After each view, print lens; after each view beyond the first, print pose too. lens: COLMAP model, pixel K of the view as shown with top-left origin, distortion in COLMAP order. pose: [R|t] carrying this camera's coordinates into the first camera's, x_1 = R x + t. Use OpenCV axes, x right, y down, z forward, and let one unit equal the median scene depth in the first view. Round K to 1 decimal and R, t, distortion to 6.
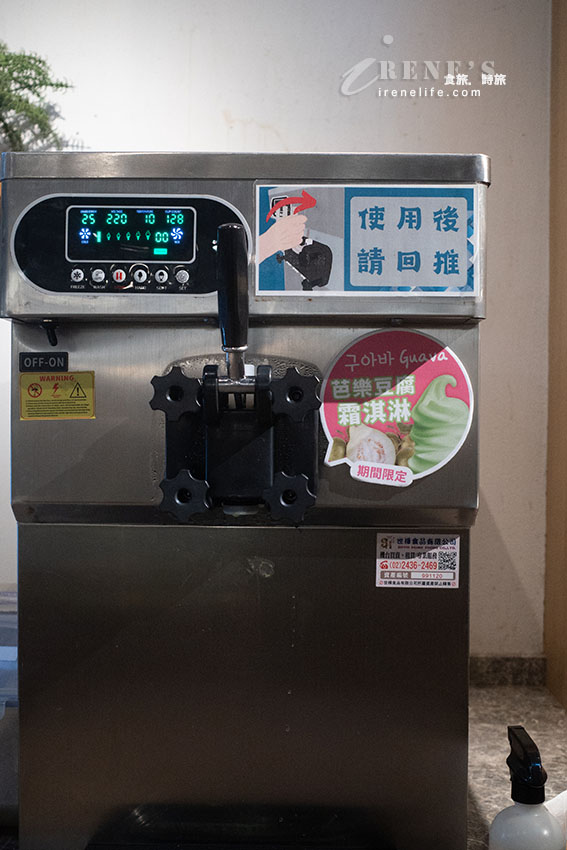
lens RADIAL K [[899.9, 0, 283.5], [0, 899.9, 425.0], [0, 0, 1]] dist [-0.056551, 0.123844]
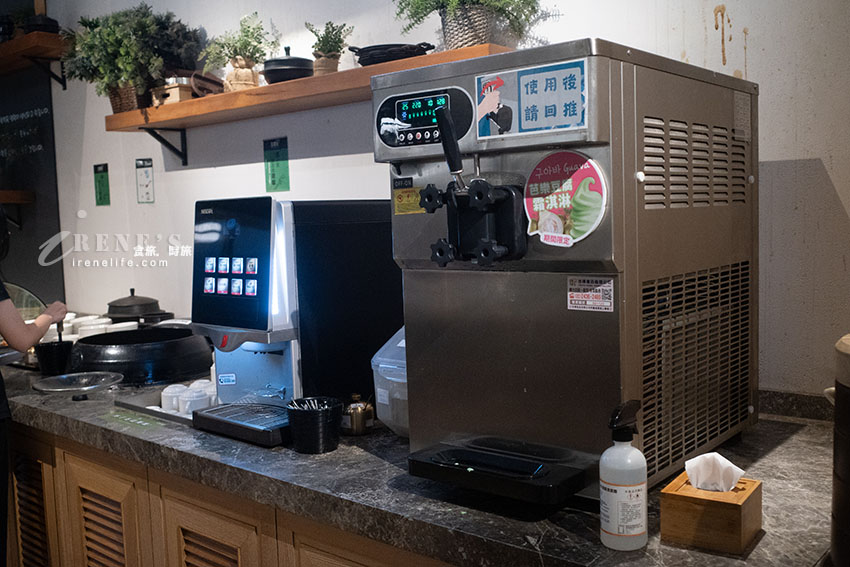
lens RADIAL K [[824.3, 0, 425.0], [0, 824.3, 283.5], [0, 0, 1]] dist [-0.004233, 0.003267]
pose [[0.780545, 0.016740, -0.624875, 0.874807], [0.034379, 0.996979, 0.069651, 0.021075], [0.624153, -0.075848, 0.777612, -0.341007]]
